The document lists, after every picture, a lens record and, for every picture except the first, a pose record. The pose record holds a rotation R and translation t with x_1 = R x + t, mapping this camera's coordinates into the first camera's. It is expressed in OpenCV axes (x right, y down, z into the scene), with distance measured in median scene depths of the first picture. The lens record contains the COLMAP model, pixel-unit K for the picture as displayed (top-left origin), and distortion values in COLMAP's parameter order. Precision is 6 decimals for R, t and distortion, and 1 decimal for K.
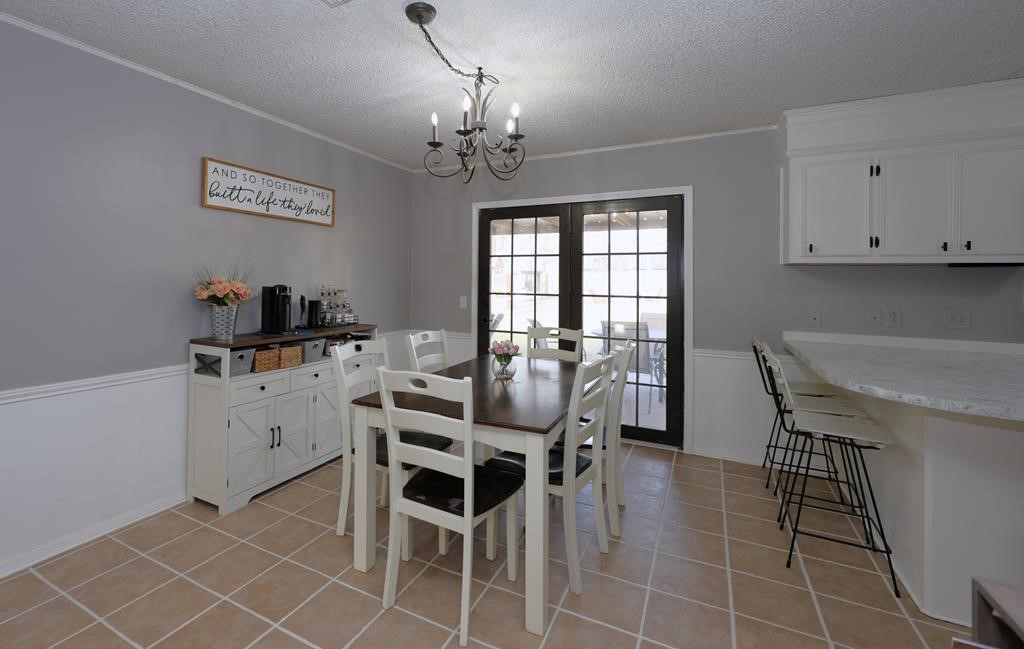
lens RADIAL K [[451.0, 0, 472.6], [0, 451.0, 271.6], [0, 0, 1]] dist [-0.004079, -0.000054]
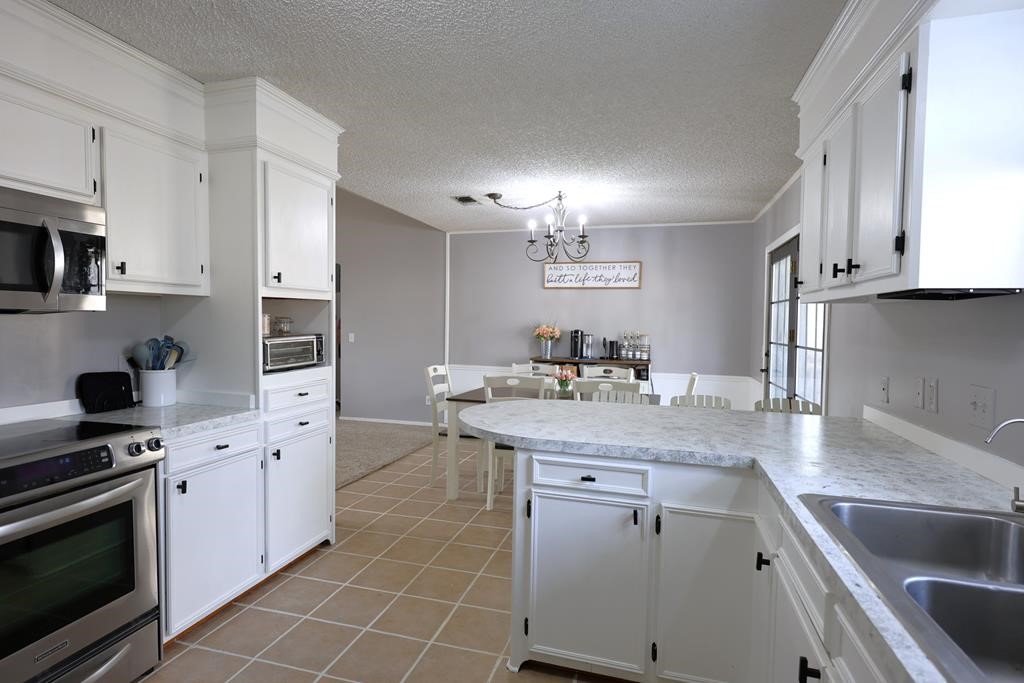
lens RADIAL K [[513.7, 0, 510.7], [0, 513.7, 339.8], [0, 0, 1]] dist [0.003219, 0.001197]
pose [[0.191857, 0.028223, -0.981017, 1.429499], [0.004842, 0.999547, 0.029703, 0.008984], [0.981411, -0.010449, 0.191634, 0.398839]]
